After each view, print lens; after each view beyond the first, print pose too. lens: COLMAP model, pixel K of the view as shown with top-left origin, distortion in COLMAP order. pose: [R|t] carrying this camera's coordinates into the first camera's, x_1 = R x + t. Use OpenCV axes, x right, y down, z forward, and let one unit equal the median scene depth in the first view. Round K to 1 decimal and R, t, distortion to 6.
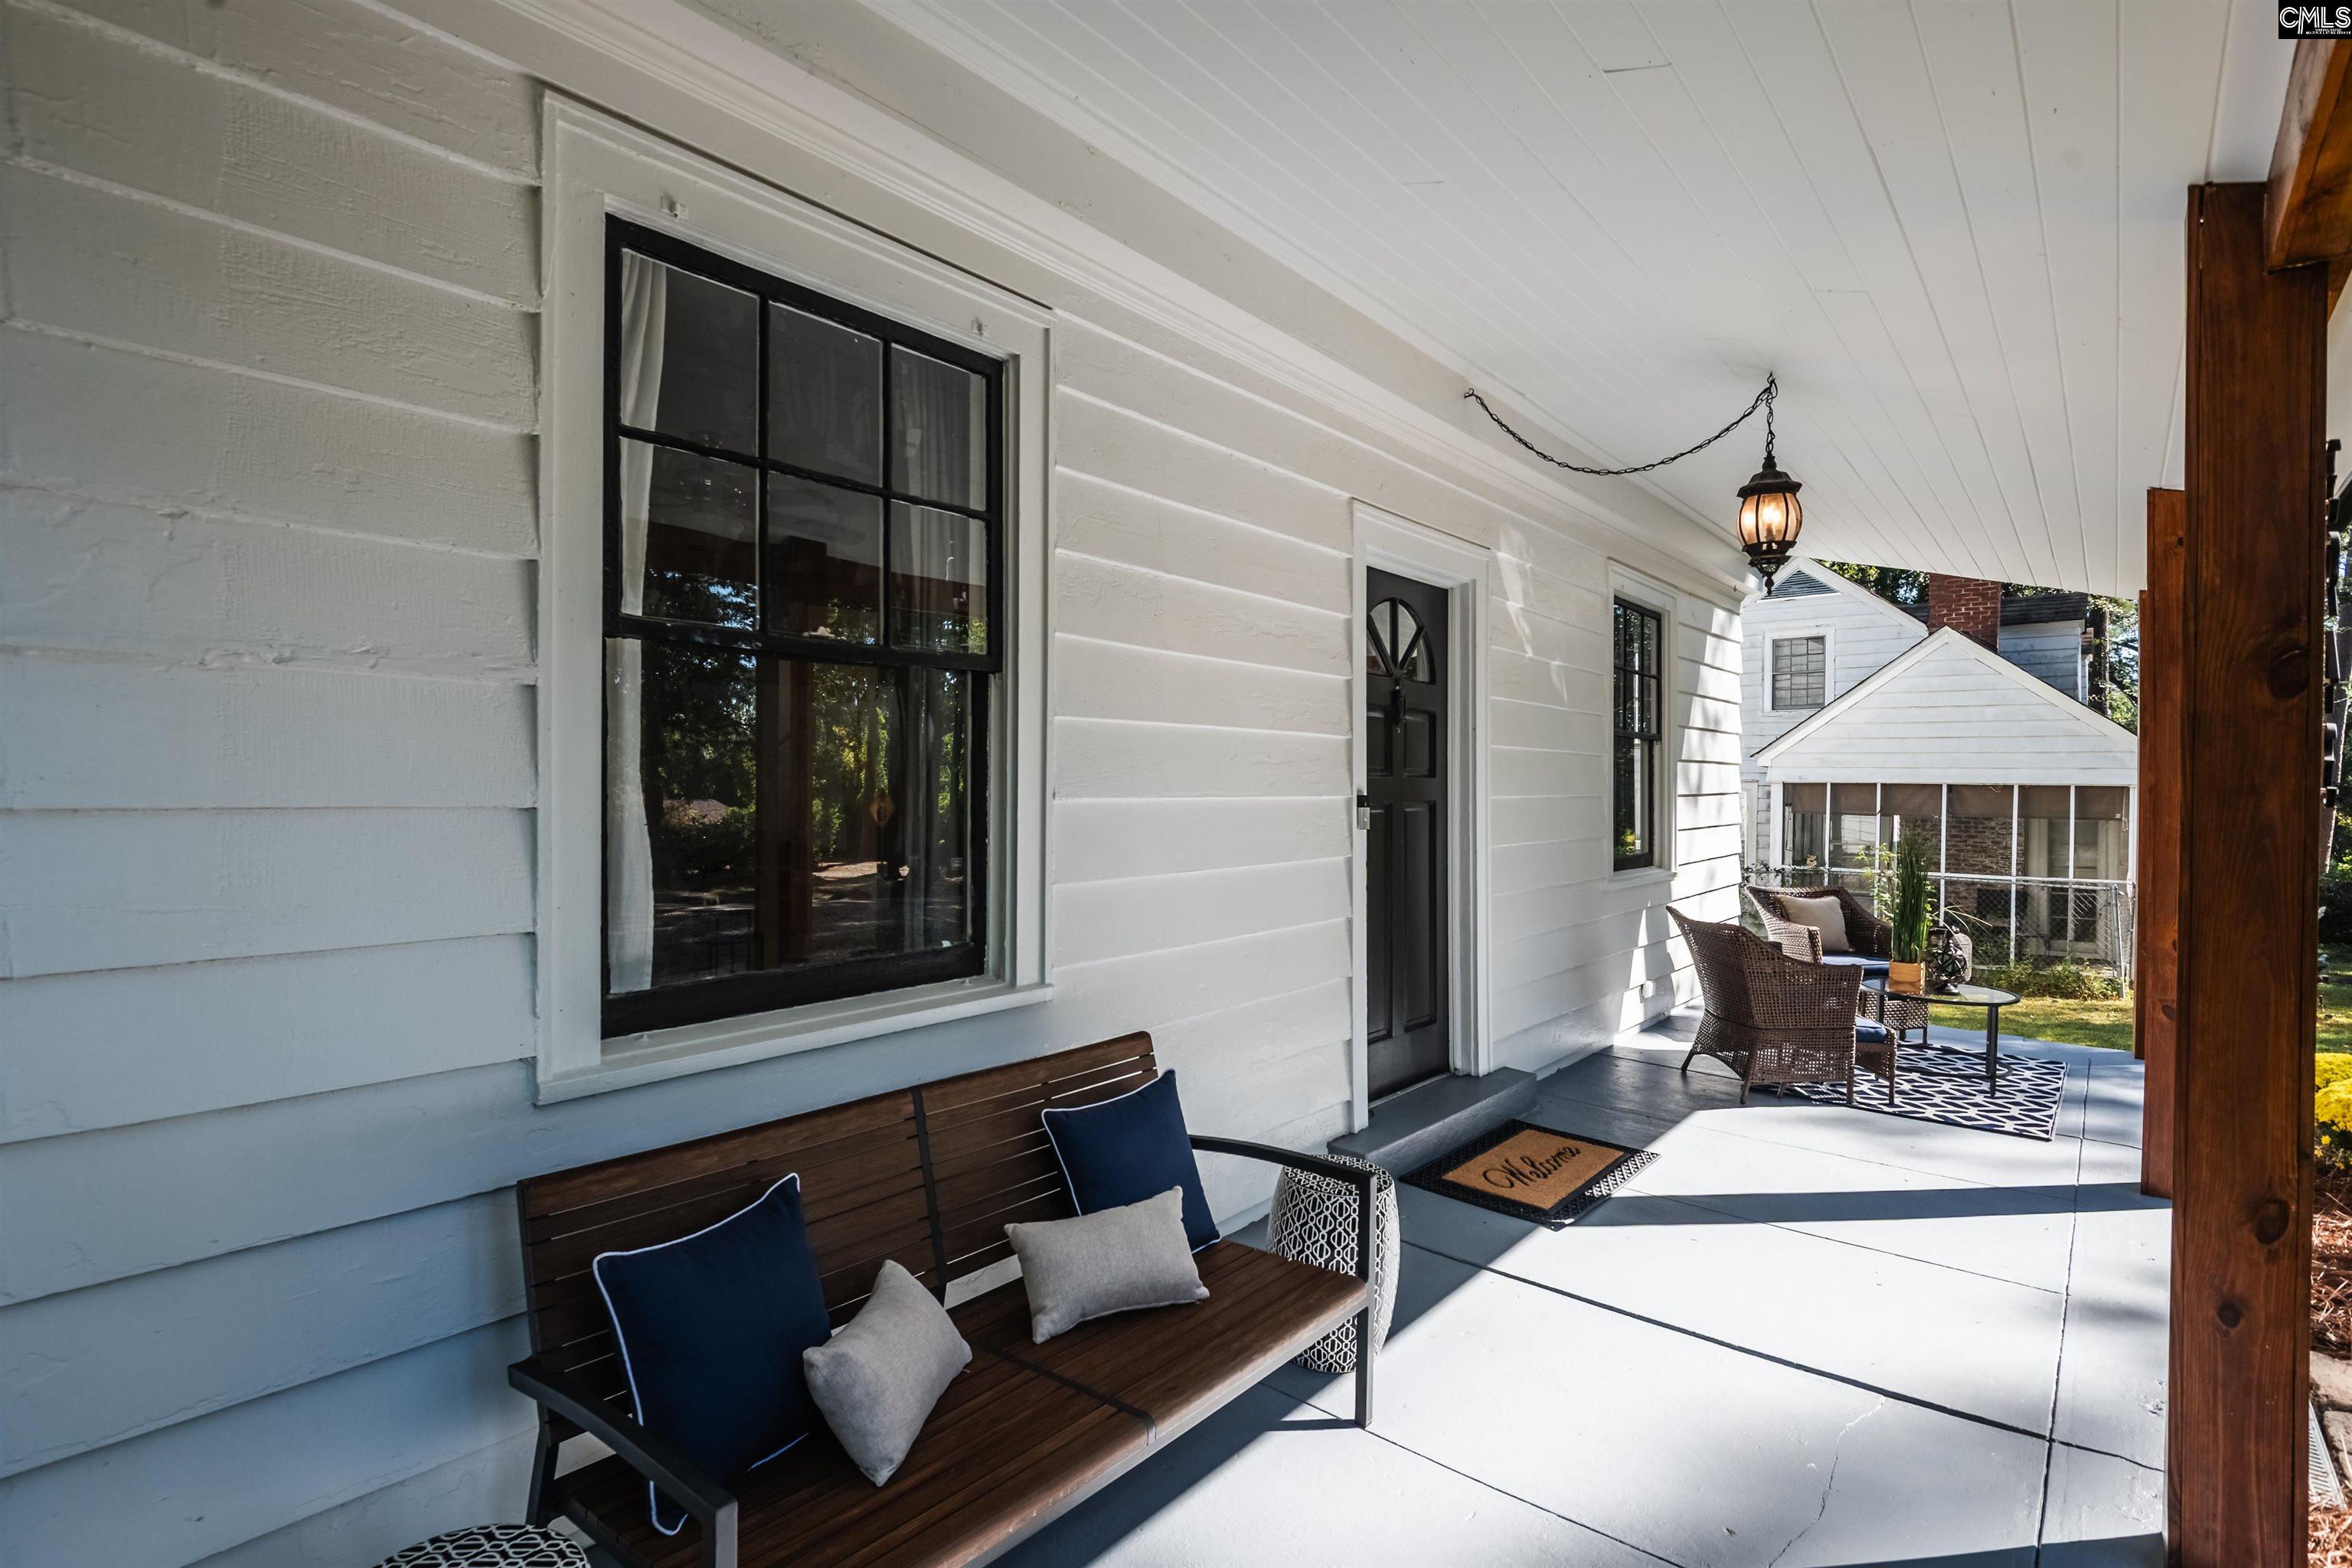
lens RADIAL K [[1143.0, 0, 1207.1], [0, 1143.0, 792.2], [0, 0, 1]] dist [0.015074, -0.025051]
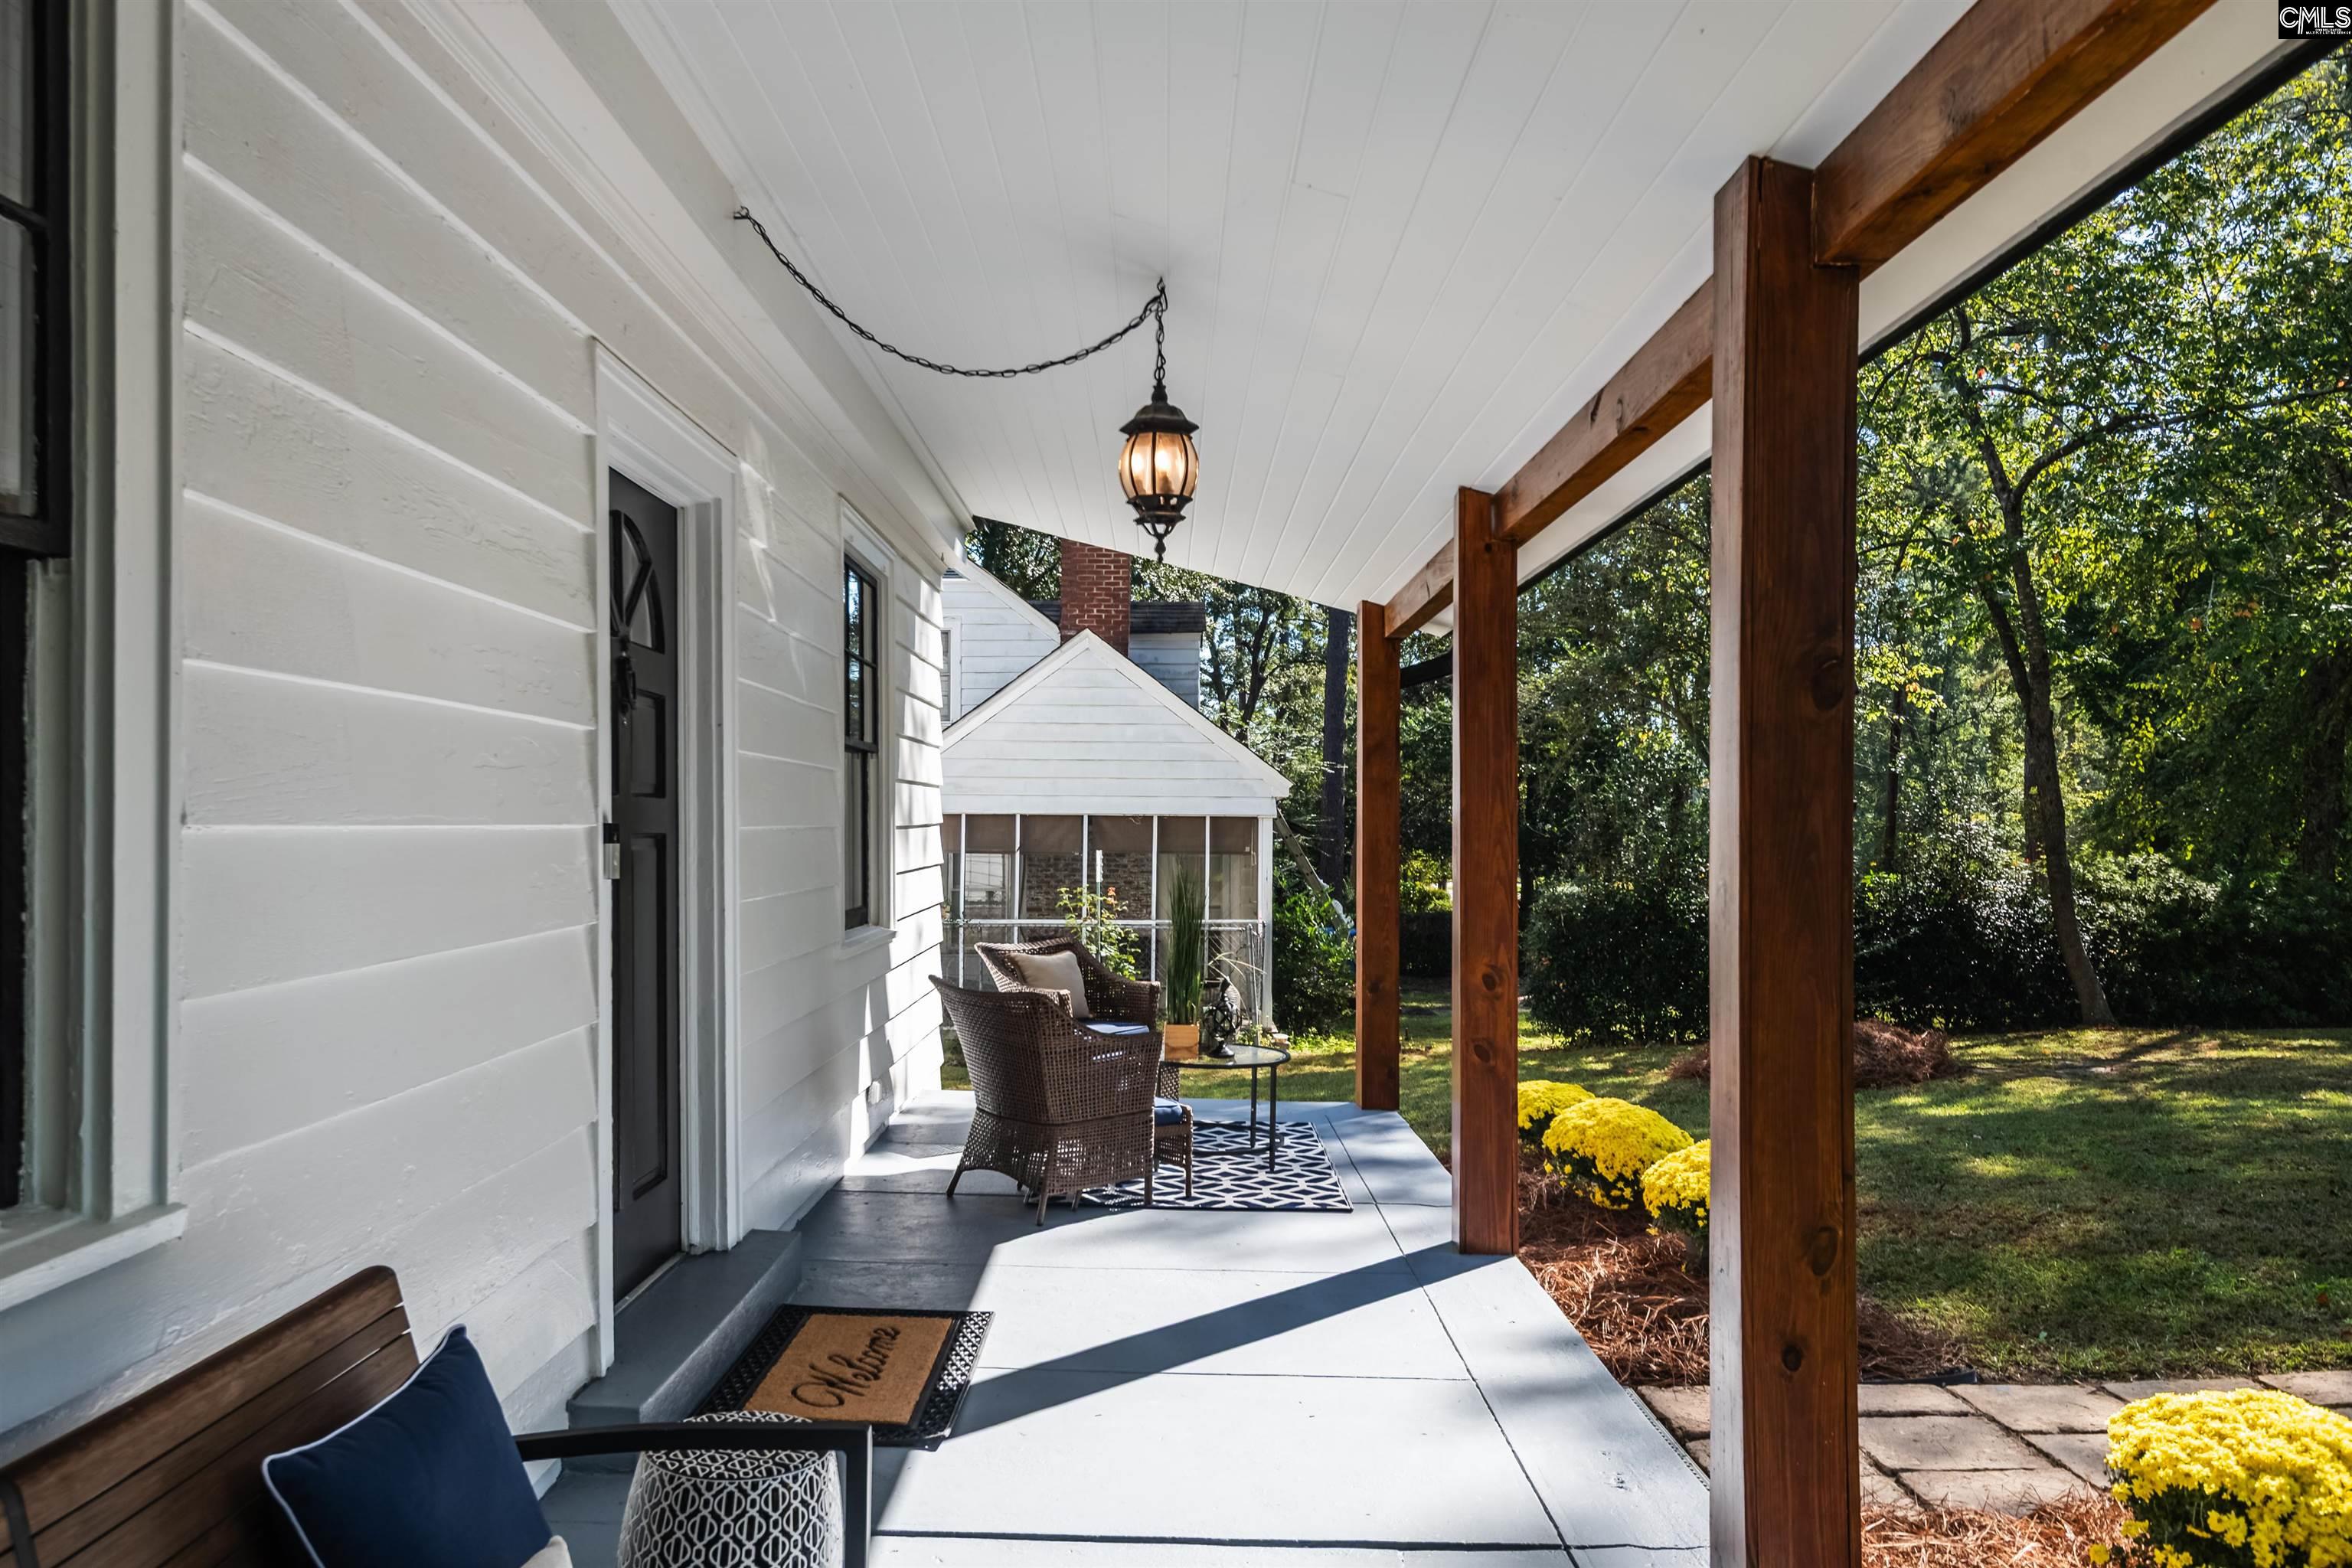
lens RADIAL K [[1596.5, 0, 1219.2], [0, 1596.5, 817.7], [0, 0, 1]] dist [0.033331, -0.026449]
pose [[0.778705, -0.003584, 0.627380, -0.145214], [0.008141, 0.999957, -0.004392, 0.005696], [-0.627337, 0.008527, 0.778701, 0.116763]]
